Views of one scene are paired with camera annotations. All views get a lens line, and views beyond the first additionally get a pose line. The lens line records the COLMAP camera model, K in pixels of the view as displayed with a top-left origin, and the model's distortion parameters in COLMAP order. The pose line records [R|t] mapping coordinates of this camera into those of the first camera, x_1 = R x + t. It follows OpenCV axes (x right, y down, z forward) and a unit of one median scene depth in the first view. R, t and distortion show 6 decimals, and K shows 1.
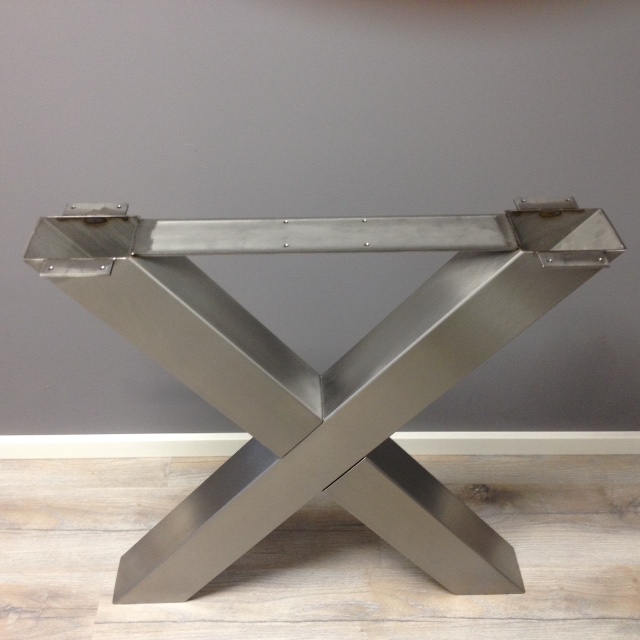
lens RADIAL K [[817.9, 0, 323.4], [0, 817.9, 319.9], [0, 0, 1]] dist [0.016005, 0.000000]
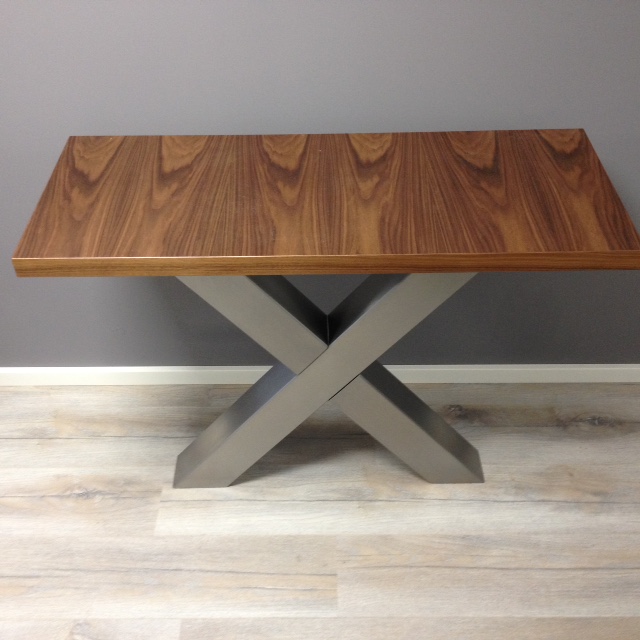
lens RADIAL K [[817.9, 0, 318.7], [0, 817.9, 318.5], [0, 0, 1]] dist [0.016005, 0.000000]
pose [[0.999386, -0.000266, -0.035023, 0.026362], [0.001741, 0.999112, 0.042092, 0.014745], [0.034980, -0.042127, 0.998500, -0.305305]]
